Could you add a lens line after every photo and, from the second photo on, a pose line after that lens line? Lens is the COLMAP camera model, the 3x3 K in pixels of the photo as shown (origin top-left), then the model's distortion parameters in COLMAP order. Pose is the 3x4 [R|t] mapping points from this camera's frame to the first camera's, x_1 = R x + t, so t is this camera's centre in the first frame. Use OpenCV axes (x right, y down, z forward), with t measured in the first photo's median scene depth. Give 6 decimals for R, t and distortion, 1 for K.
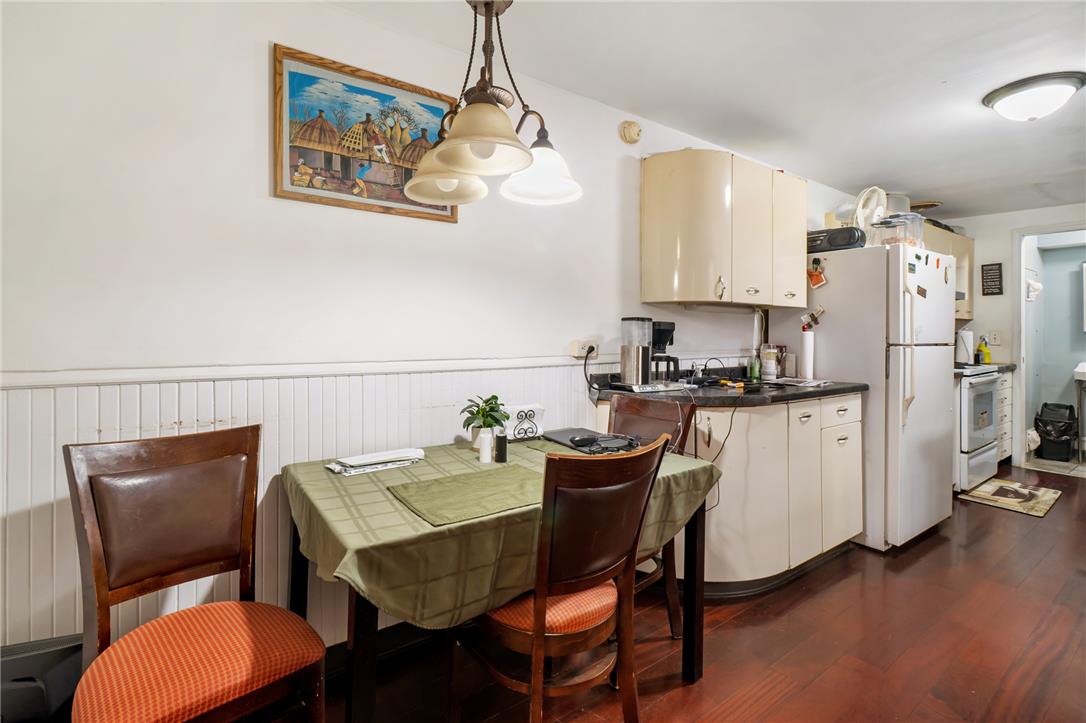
lens RADIAL K [[487.3, 0, 547.8], [0, 487.3, 313.6], [0, 0, 1]] dist [0.005140, -0.000459]
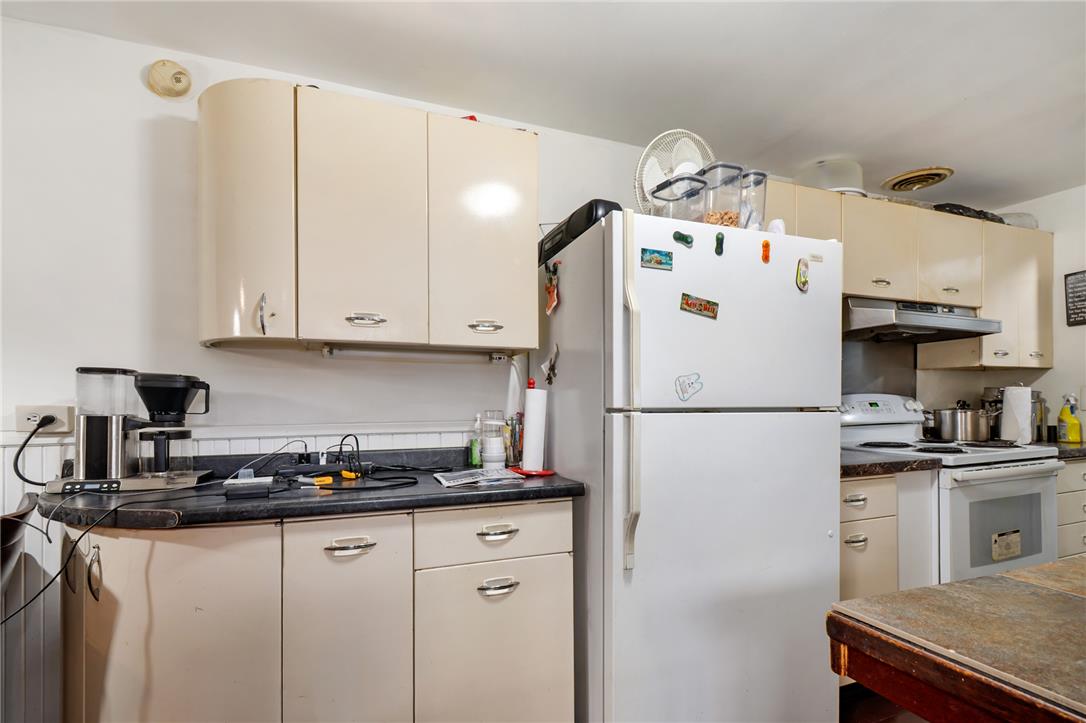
lens RADIAL K [[487.3, 0, 566.0], [0, 487.3, 387.1], [0, 0, 1]] dist [0.005140, -0.000459]
pose [[0.968386, -0.019782, -0.248673, 0.693072], [0.021514, 0.999760, 0.004249, 0.031810], [0.248529, -0.009465, 0.968578, 0.430943]]
